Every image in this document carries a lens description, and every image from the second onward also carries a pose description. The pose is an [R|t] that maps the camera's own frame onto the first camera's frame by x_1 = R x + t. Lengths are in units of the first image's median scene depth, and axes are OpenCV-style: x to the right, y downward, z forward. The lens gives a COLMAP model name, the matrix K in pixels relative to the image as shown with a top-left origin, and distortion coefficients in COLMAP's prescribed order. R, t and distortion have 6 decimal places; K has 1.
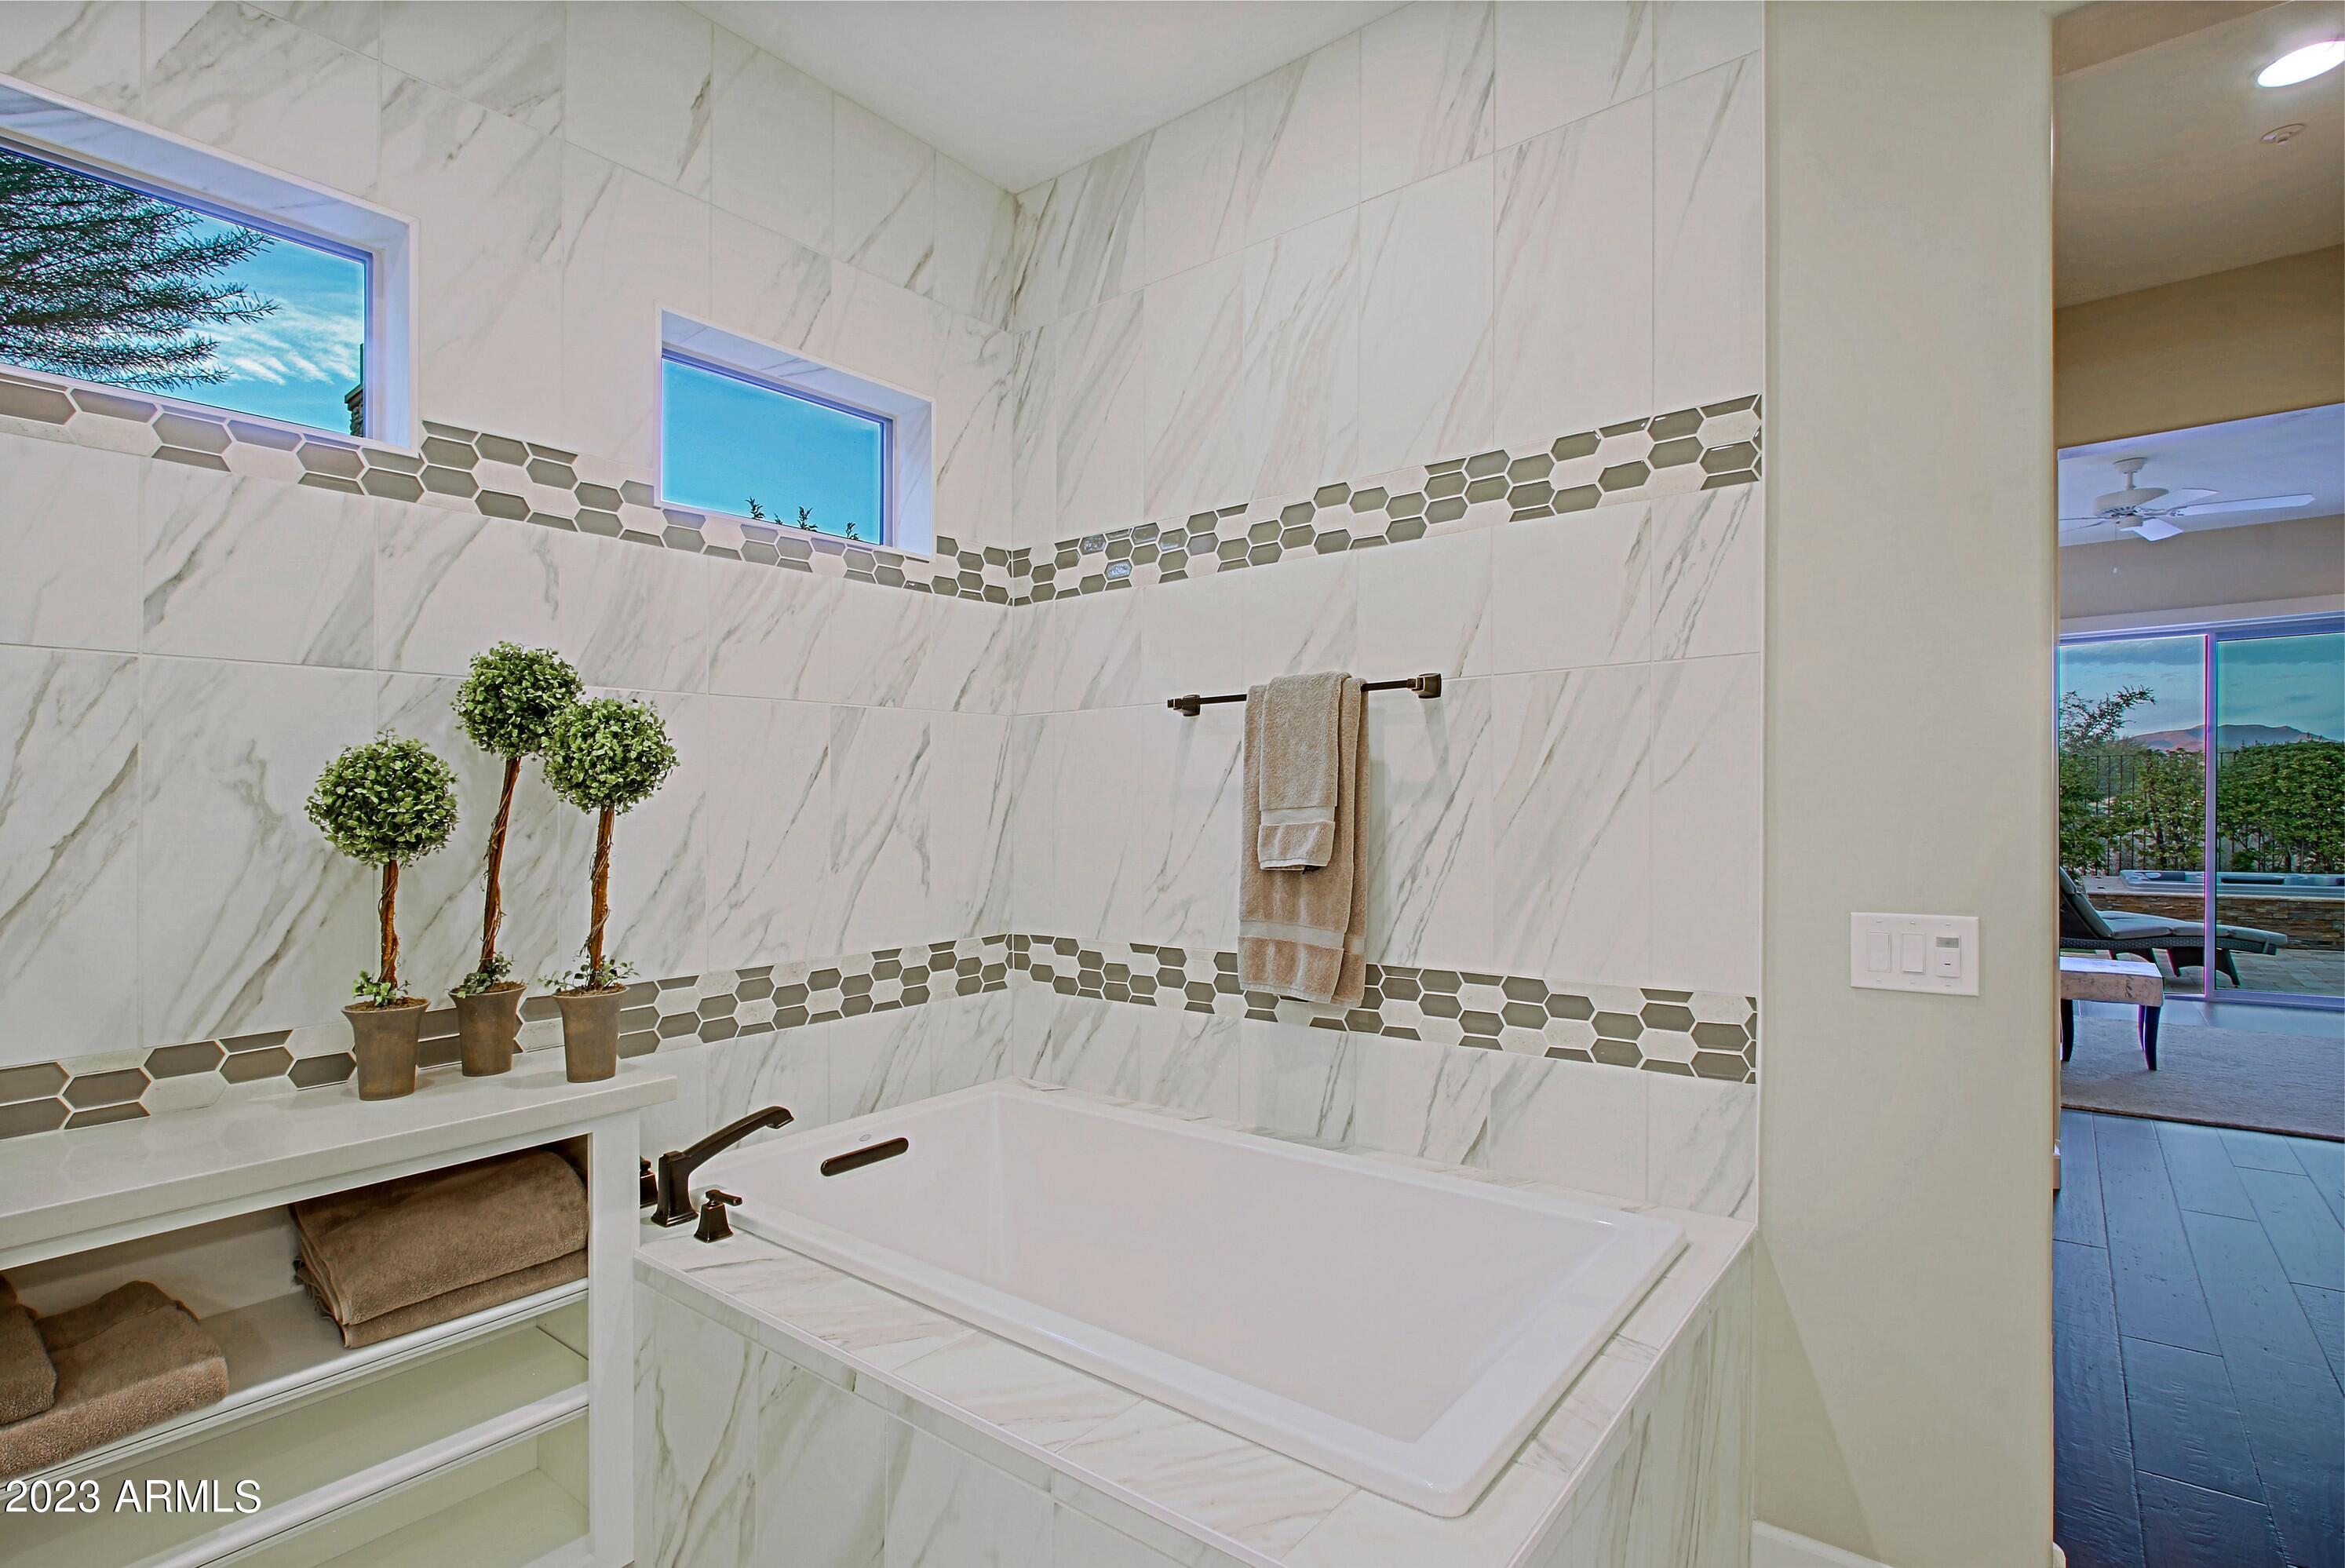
lens RADIAL K [[1116.5, 0, 1160.3], [0, 1116.5, 776.3], [0, 0, 1]] dist [-0.016663, 0.000866]
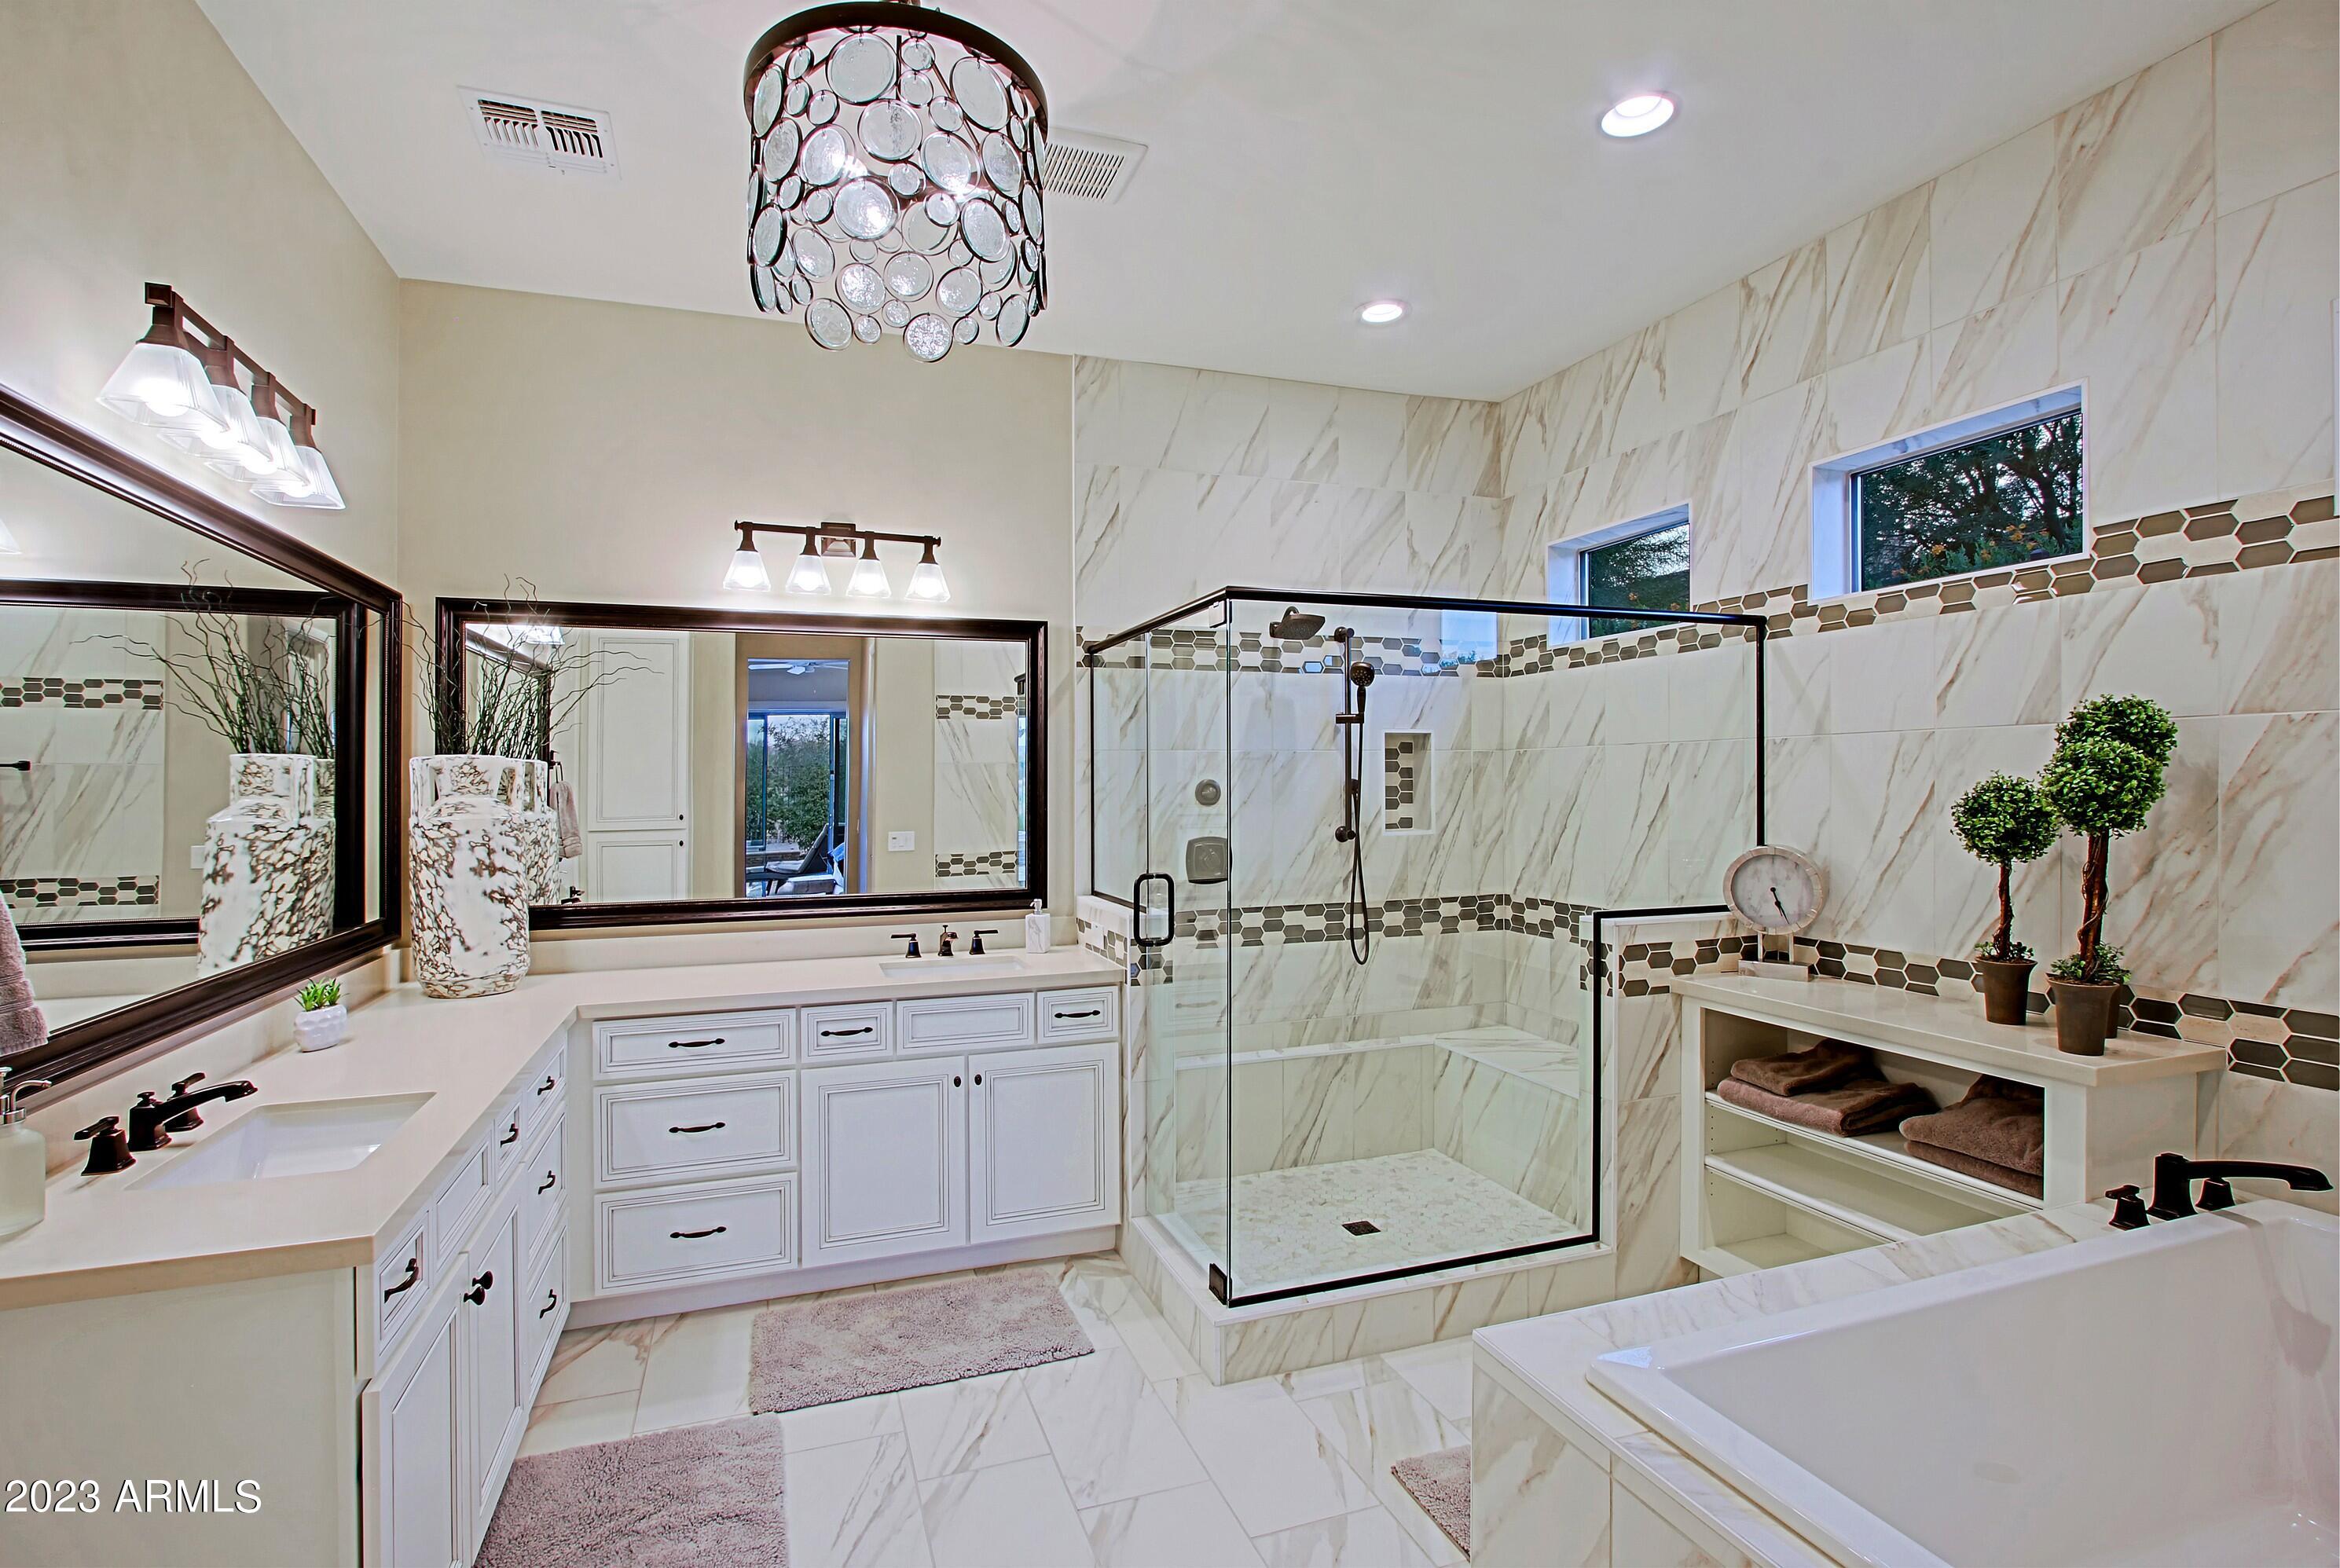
lens RADIAL K [[1114.0, 0, 1157.8], [0, 1114.0, 776.3], [0, 0, 1]] dist [-0.016663, 0.000866]
pose [[-0.537989, -0.015255, -0.842814, 0.956986], [0.000655, 0.999828, -0.018515, -0.004228], [0.842952, -0.010513, -0.537886, 0.716749]]
